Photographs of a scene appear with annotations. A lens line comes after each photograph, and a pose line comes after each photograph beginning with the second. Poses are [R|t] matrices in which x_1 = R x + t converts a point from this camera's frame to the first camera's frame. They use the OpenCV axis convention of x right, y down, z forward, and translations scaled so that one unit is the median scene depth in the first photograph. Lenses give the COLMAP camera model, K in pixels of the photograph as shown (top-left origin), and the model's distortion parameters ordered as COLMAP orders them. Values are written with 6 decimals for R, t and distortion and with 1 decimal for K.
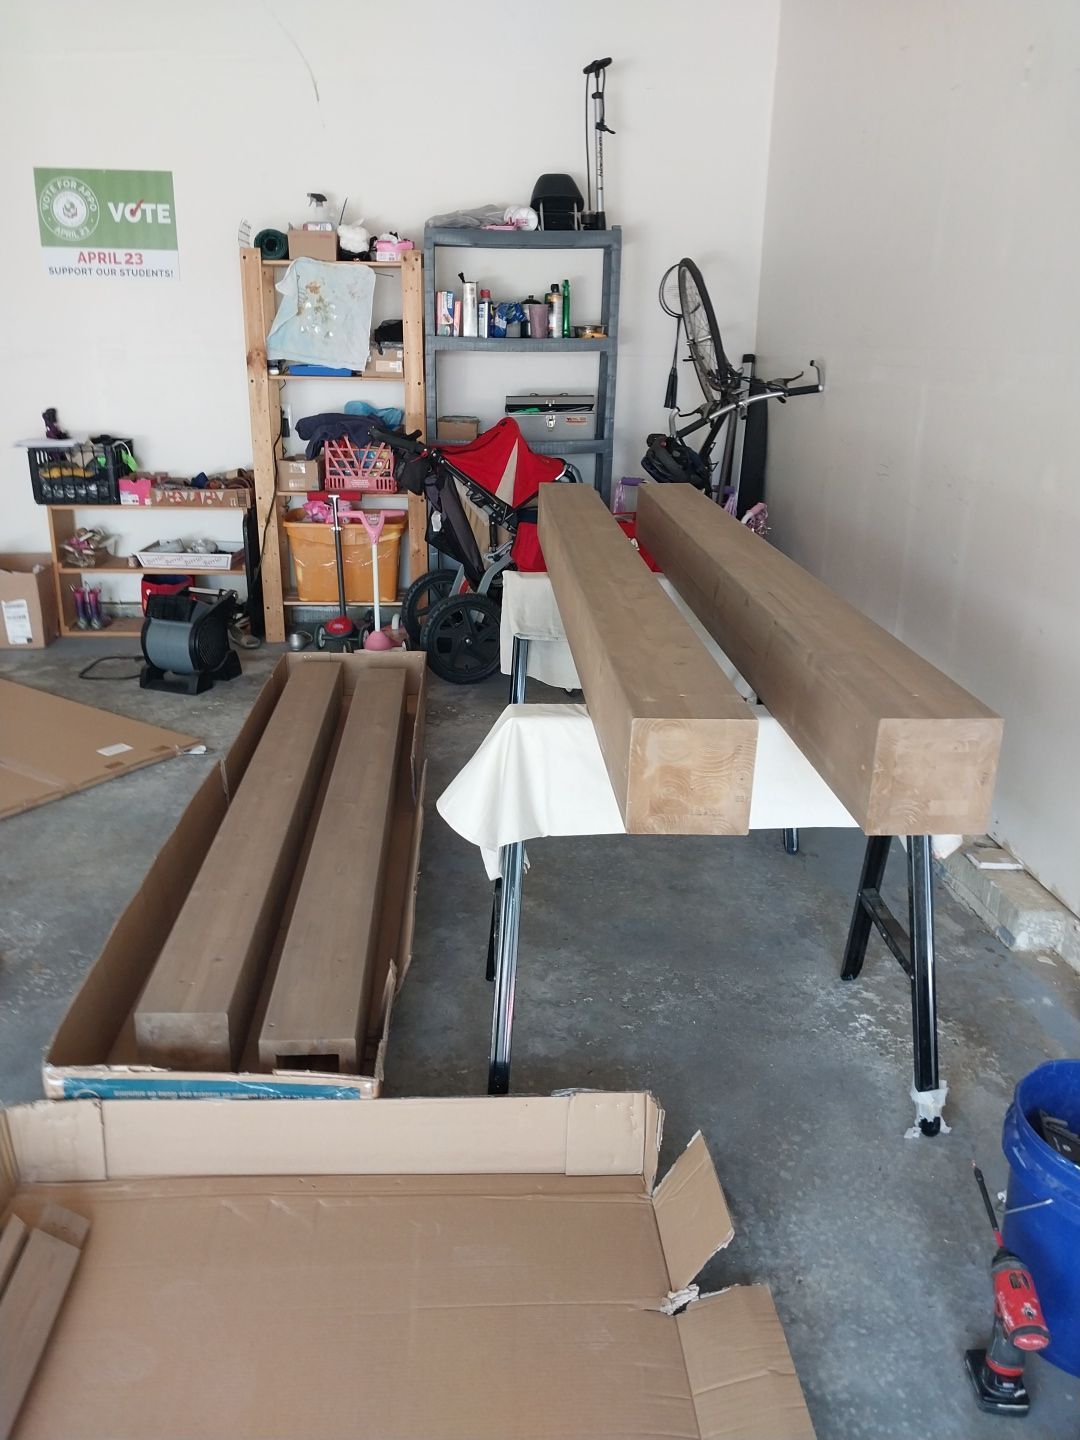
lens RADIAL K [[1132.1, 0, 519.0], [0, 1132.1, 717.6], [0, 0, 1]] dist [0.007357, -0.002202]
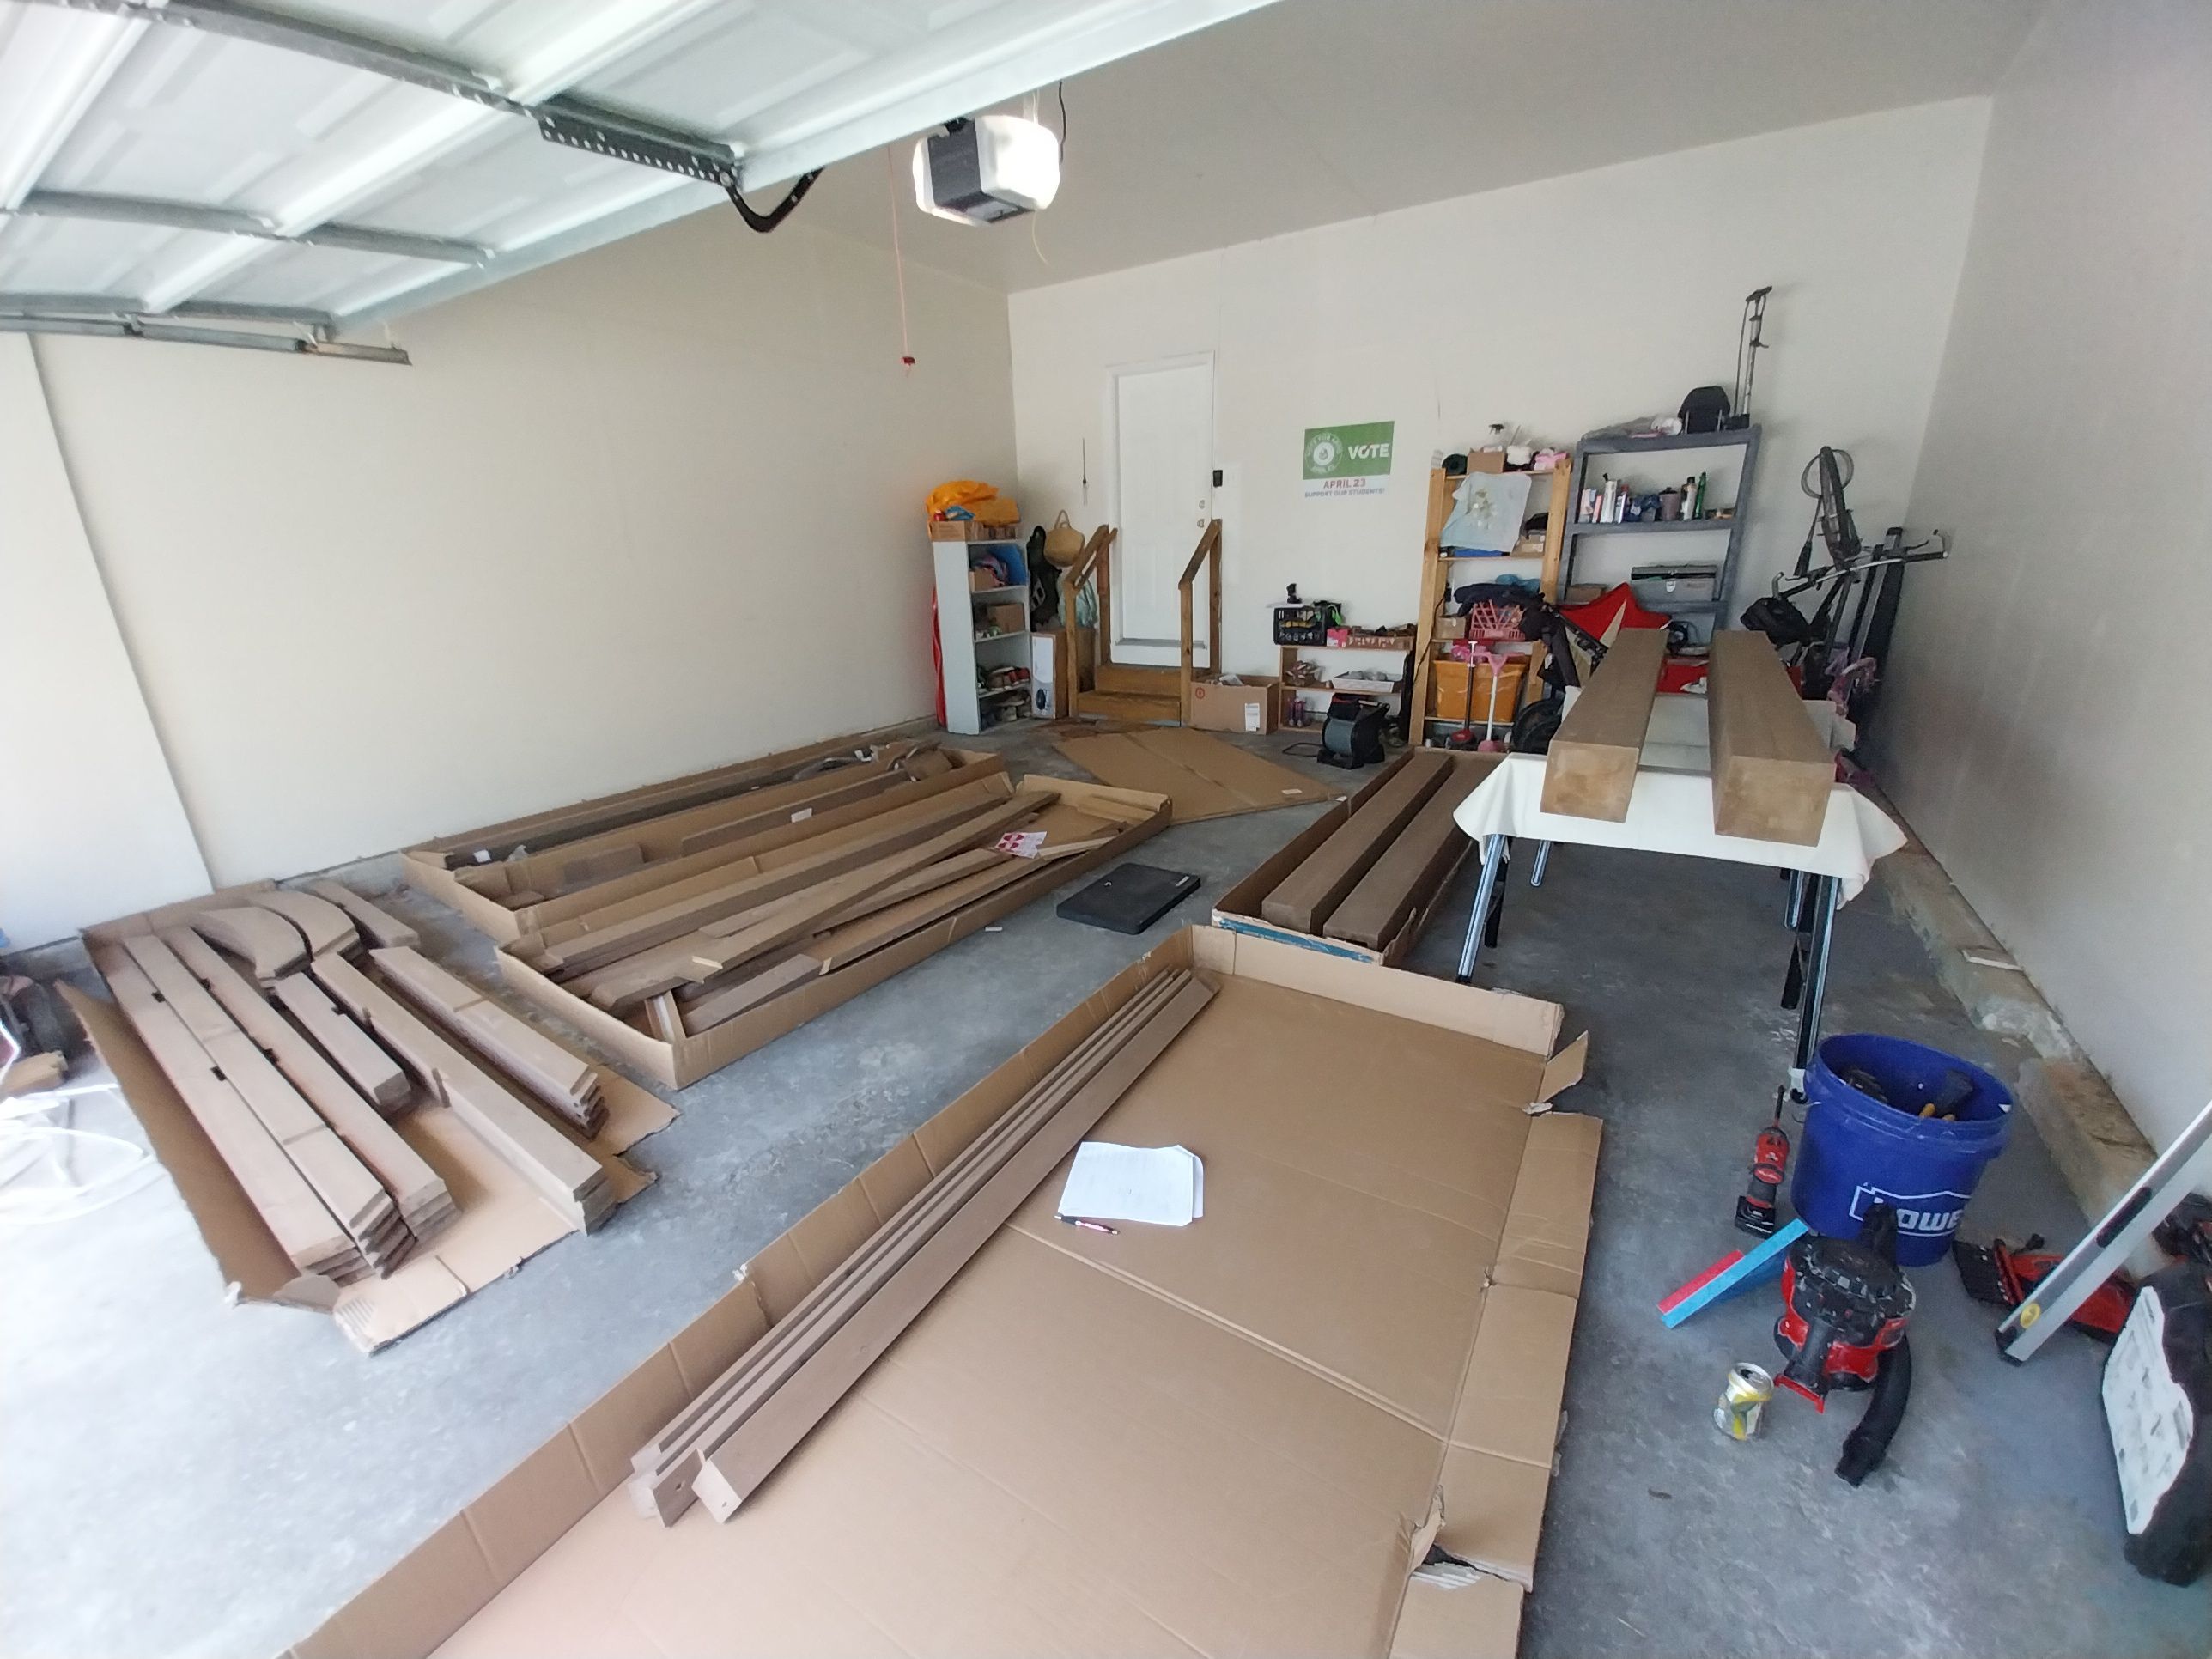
lens RADIAL K [[850.8, 0, 1106.0], [0, 850.8, 829.5], [0, 0, 1]] dist [0.001436, -0.011006]
pose [[0.821752, 0.142788, -0.551666, 0.072745], [-0.139488, 0.989049, 0.048216, 0.043140], [0.552509, 0.037329, 0.832670, -0.108442]]
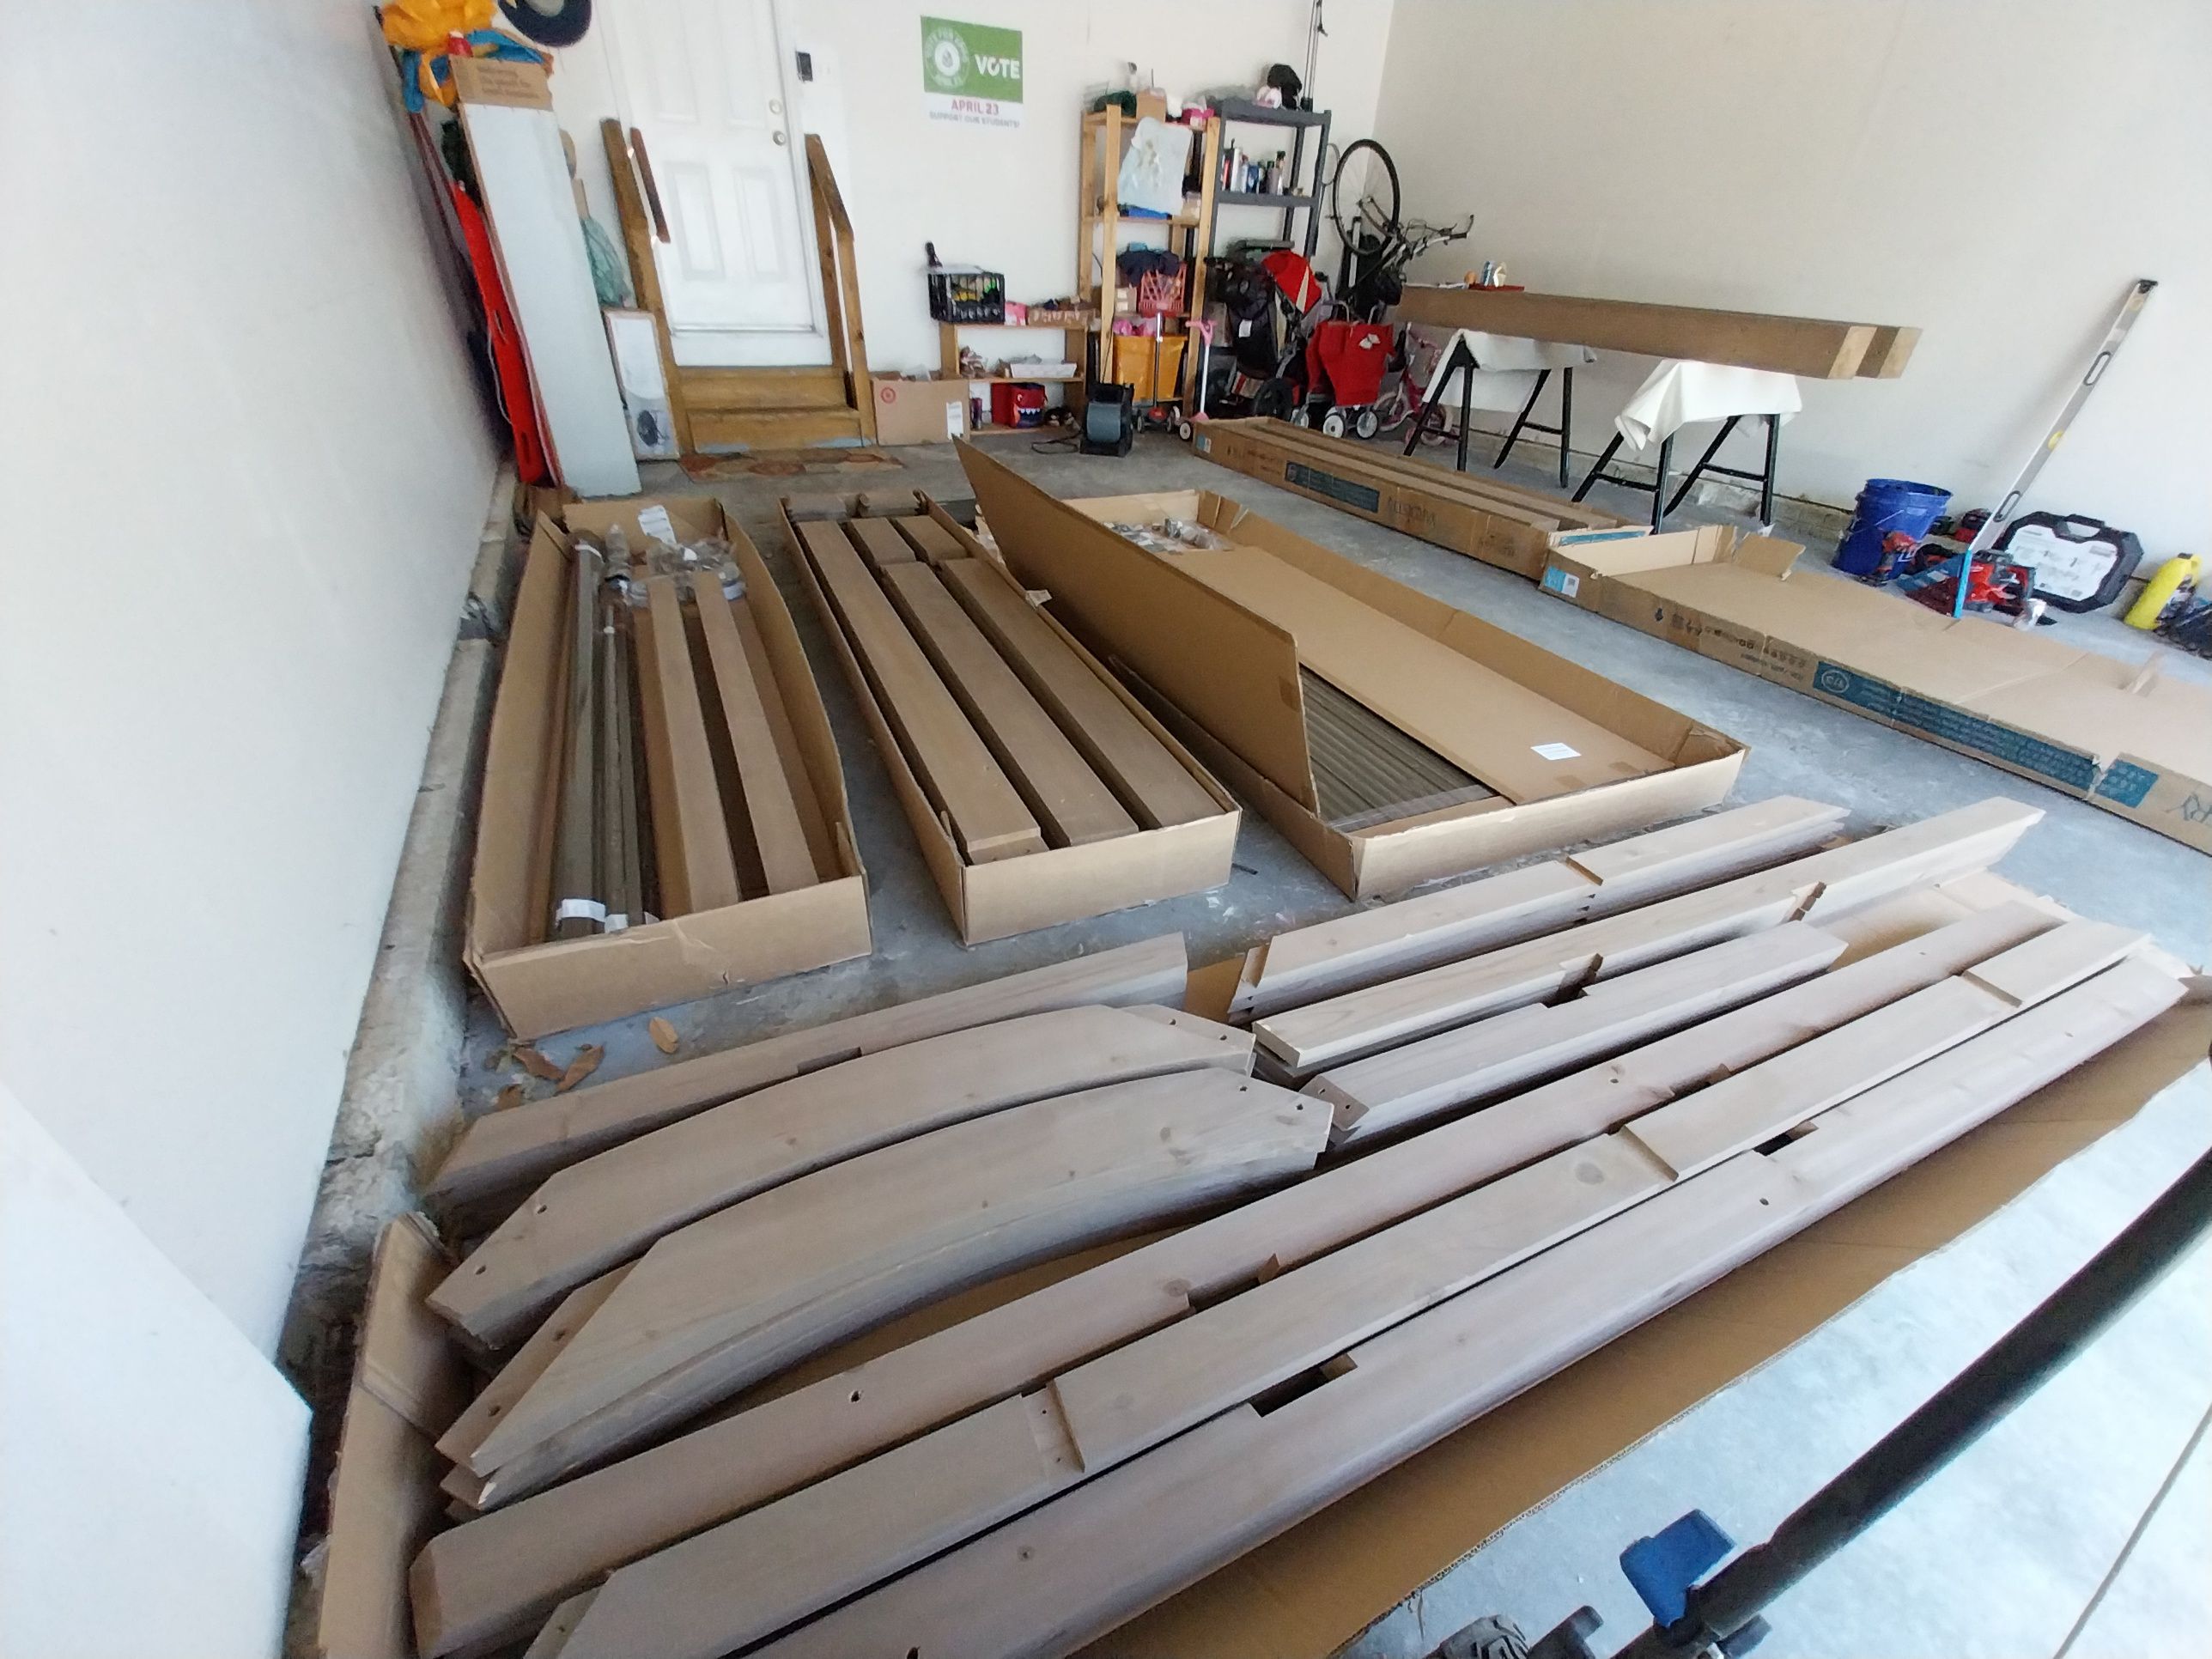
lens RADIAL K [[850.8, 0, 1106.0], [0, 850.8, 829.5], [0, 0, 1]] dist [0.001436, -0.011006]
pose [[0.916304, -0.206806, 0.342956, -0.738241], [0.101398, 0.948252, 0.300892, 0.095041], [-0.387435, -0.240934, 0.889857, -0.099157]]
